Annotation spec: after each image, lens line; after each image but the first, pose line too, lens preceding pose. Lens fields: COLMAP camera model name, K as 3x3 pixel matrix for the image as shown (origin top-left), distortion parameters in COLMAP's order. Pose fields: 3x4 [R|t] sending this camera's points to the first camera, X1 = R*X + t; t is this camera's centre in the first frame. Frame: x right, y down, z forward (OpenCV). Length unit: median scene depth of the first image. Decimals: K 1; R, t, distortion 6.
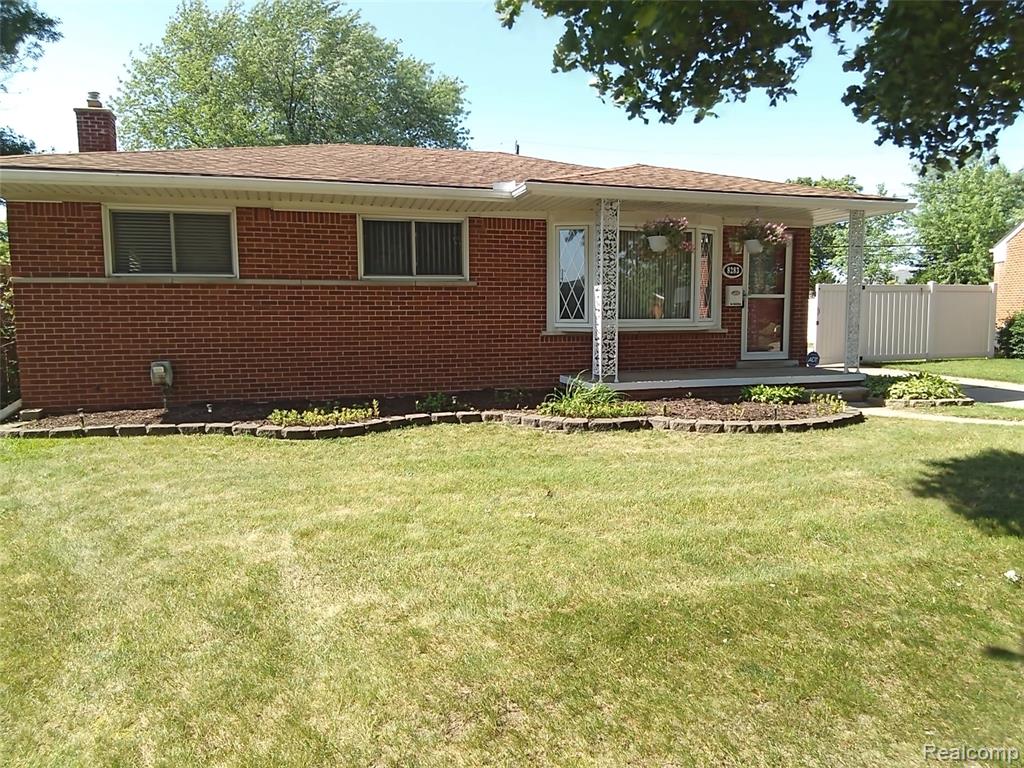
lens RADIAL K [[713.1, 0, 513.9], [0, 713.1, 381.0], [0, 0, 1]] dist [0.076557, -0.105223]
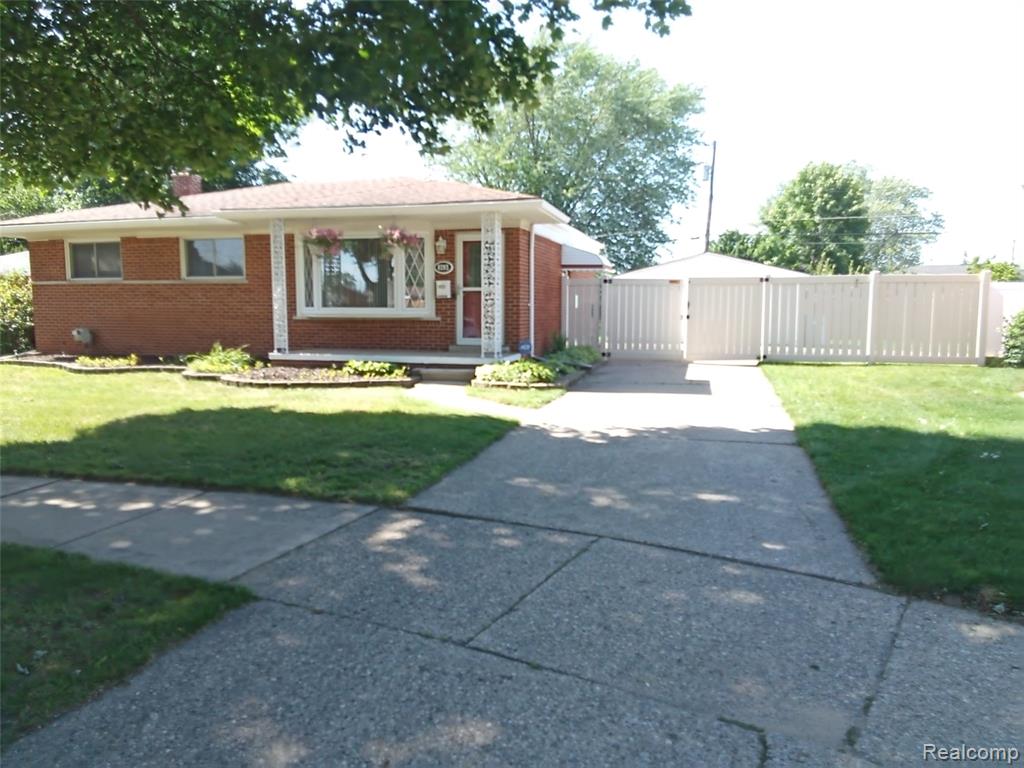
lens RADIAL K [[713.1, 0, 513.9], [0, 713.1, 381.0], [0, 0, 1]] dist [0.076557, -0.105223]
pose [[0.824872, 0.060776, -0.562043, 1.241400], [-0.062473, 0.997915, 0.016221, 0.005816], [0.561857, 0.021732, 0.826949, 0.123483]]
